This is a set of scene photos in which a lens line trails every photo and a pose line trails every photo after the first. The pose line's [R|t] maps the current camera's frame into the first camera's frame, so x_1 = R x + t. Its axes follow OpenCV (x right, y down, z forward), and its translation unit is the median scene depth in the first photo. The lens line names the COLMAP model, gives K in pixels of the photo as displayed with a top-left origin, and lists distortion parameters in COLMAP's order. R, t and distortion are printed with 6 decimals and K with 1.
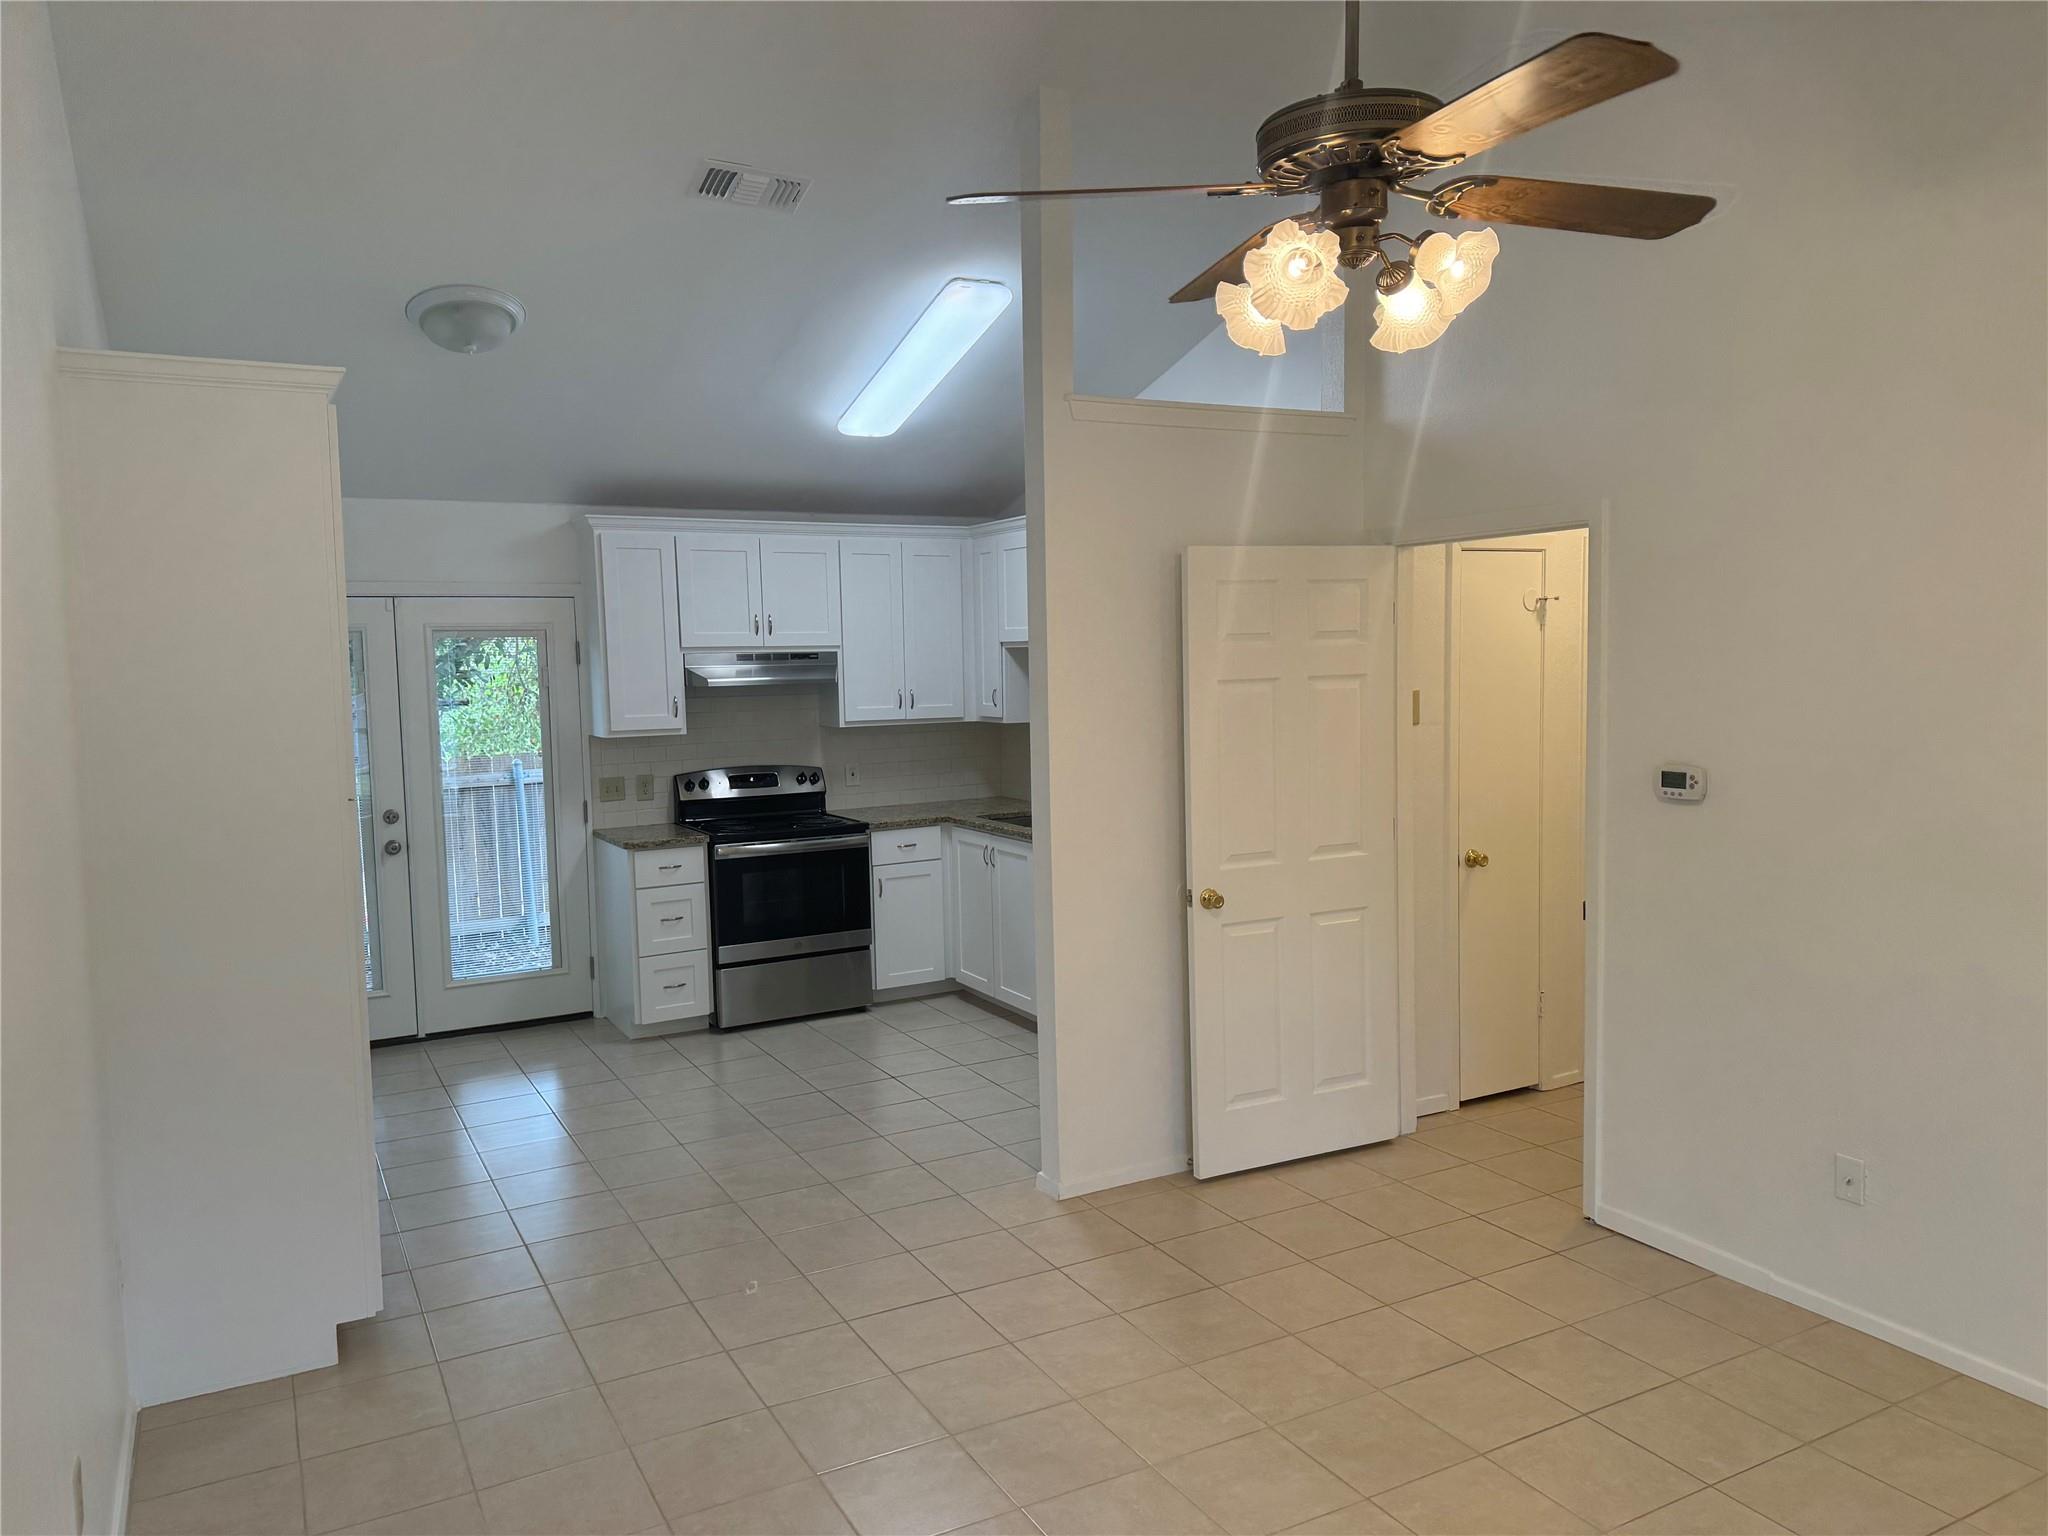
lens RADIAL K [[1412.3, 0, 1034.0], [0, 1412.3, 777.3], [0, 0, 1]] dist [0.029969, -0.002836]
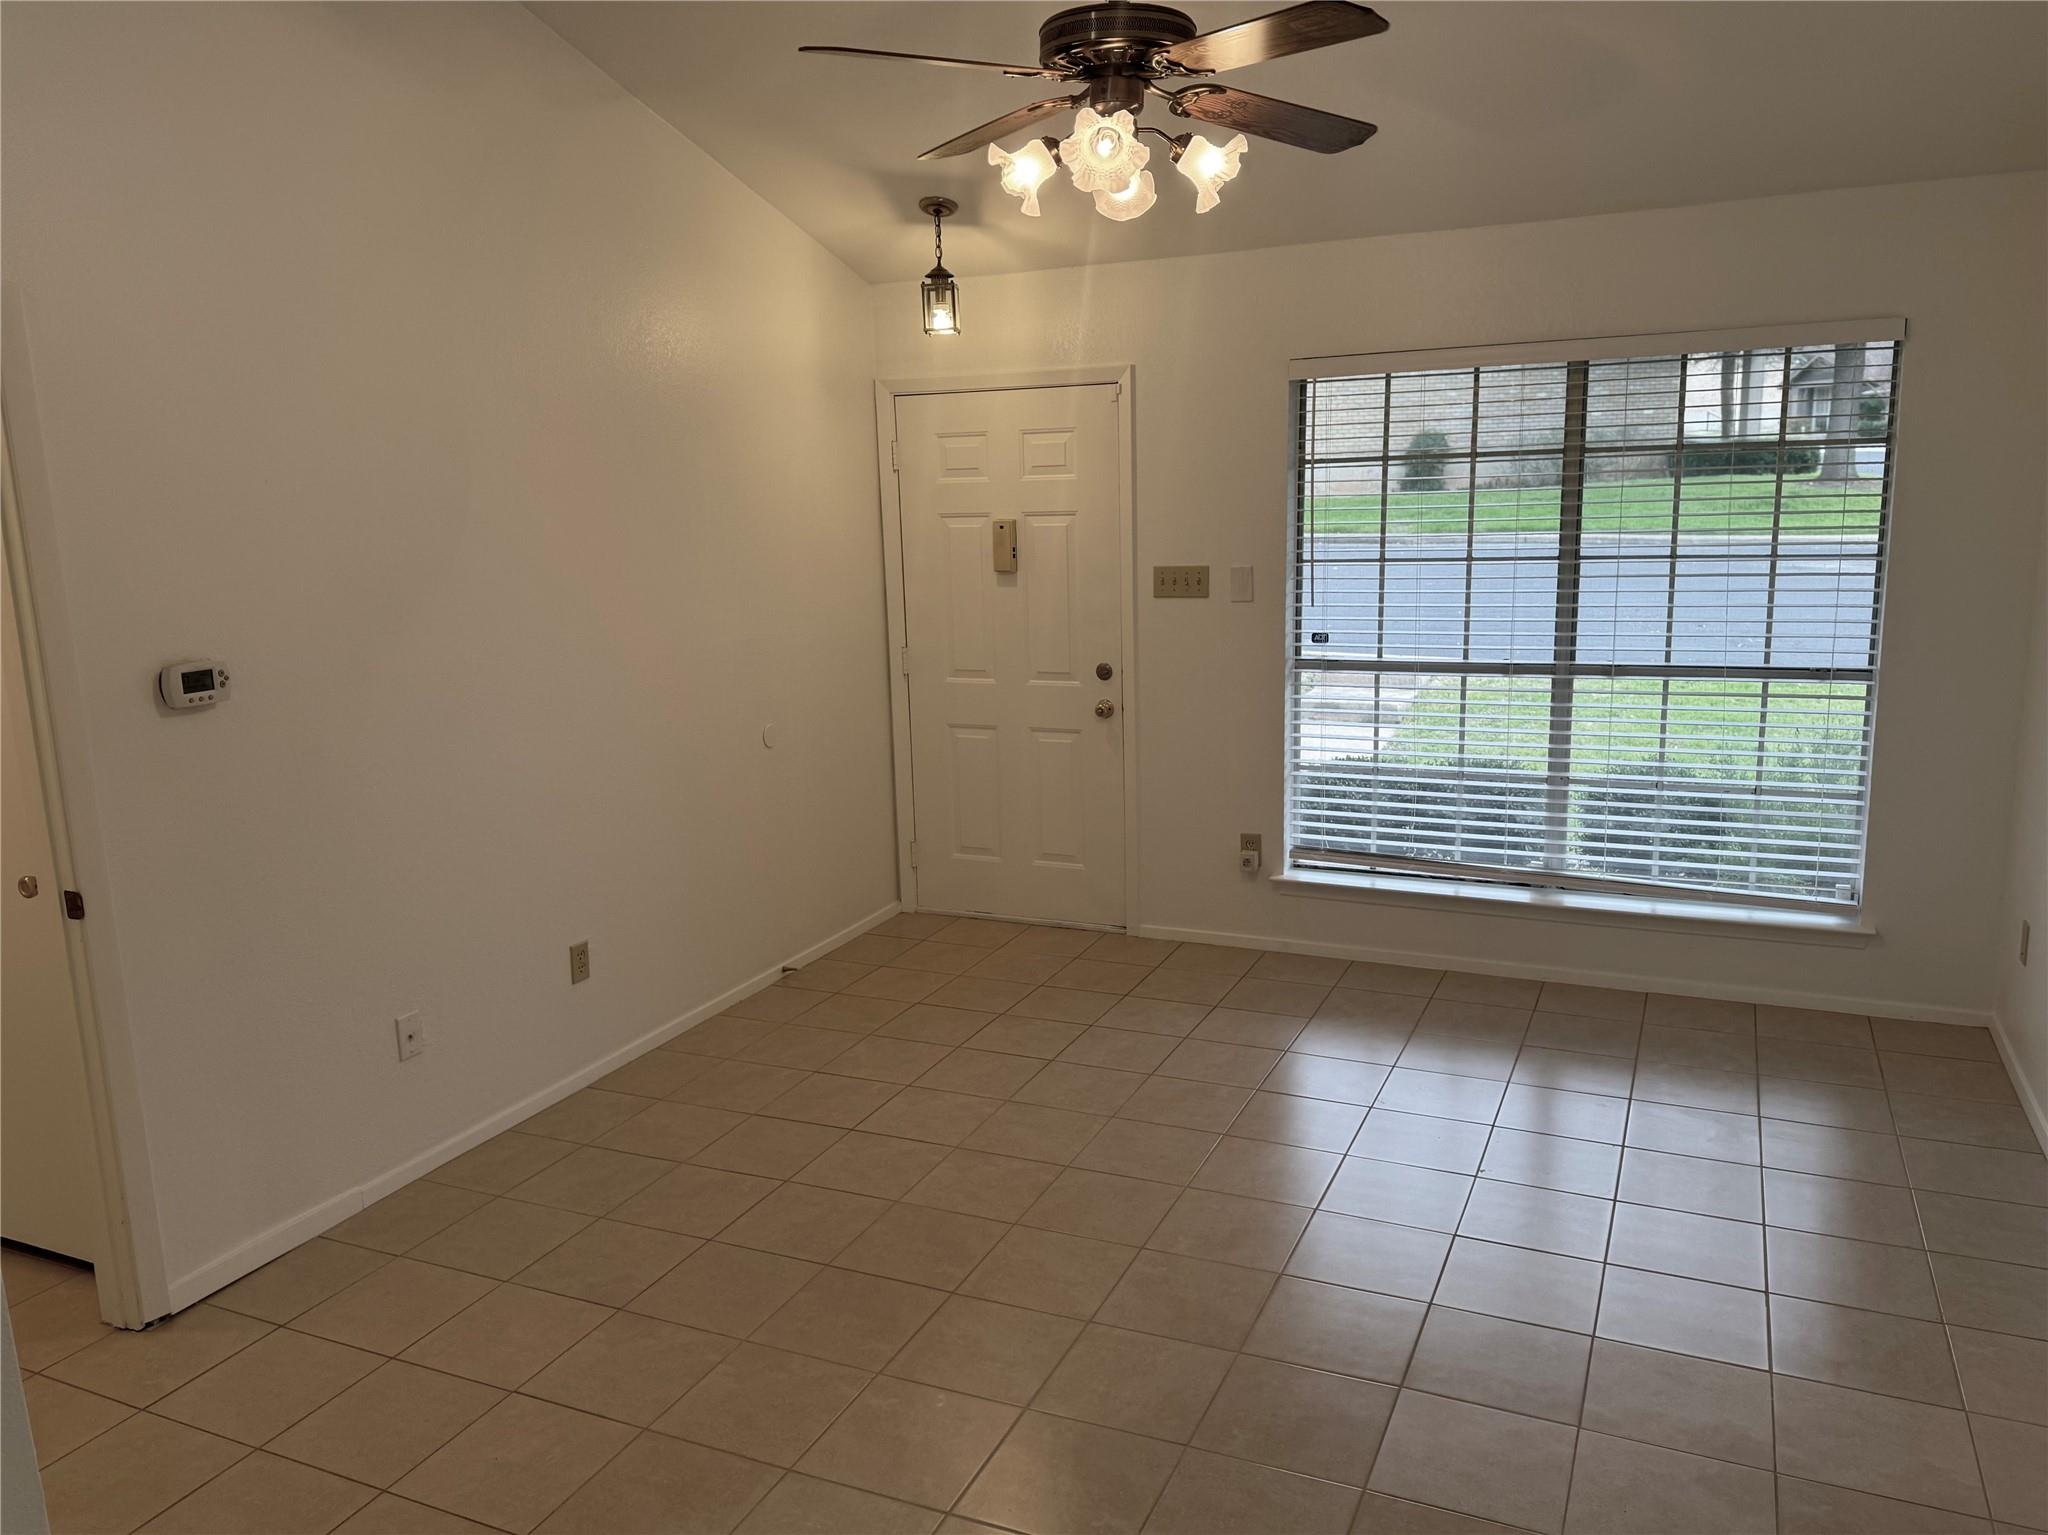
lens RADIAL K [[1441.5, 0, 1021.0], [0, 1441.5, 781.9], [0, 0, 1]] dist [-0.002078, -0.008377]
pose [[-0.592308, -0.129014, 0.795315, -0.263688], [0.106135, 0.966002, 0.235746, -0.048600], [-0.798690, 0.224044, -0.558478, 0.643072]]
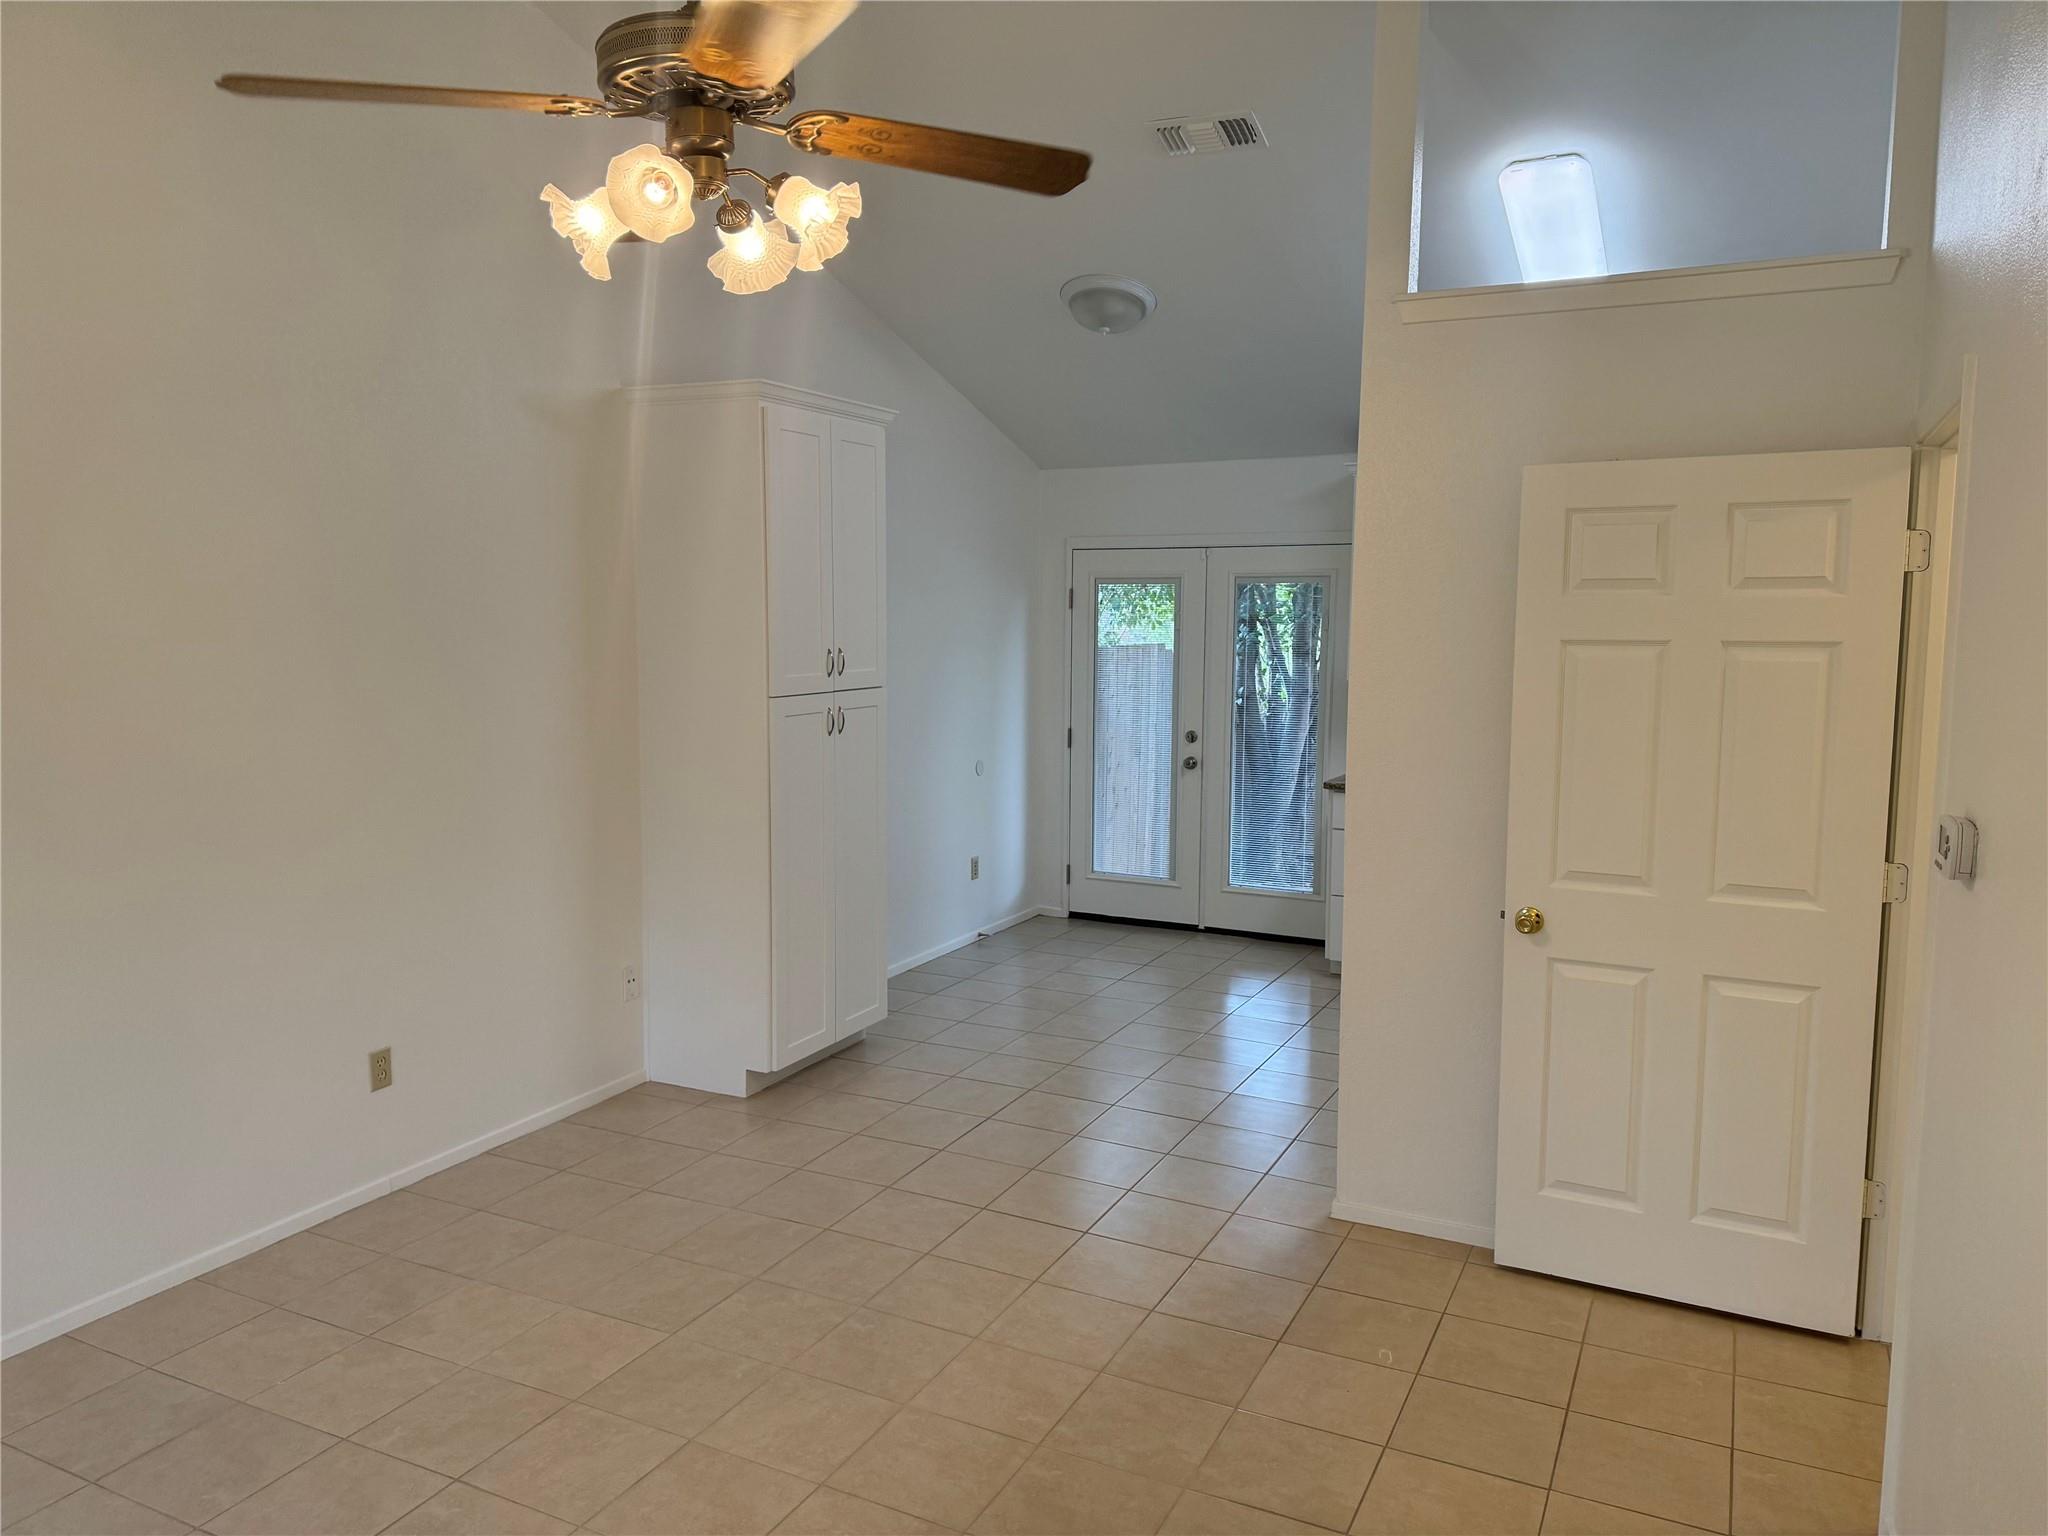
lens RADIAL K [[1418.1, 0, 1024.0], [0, 1418.1, 768.0], [0, 0, 1]] dist [0.002544, -0.066239]
pose [[0.547542, 0.110097, -0.829504, 0.418672], [-0.081922, 0.993597, 0.077802, -0.024661], [0.832758, 0.025355, 0.553056, 0.225750]]
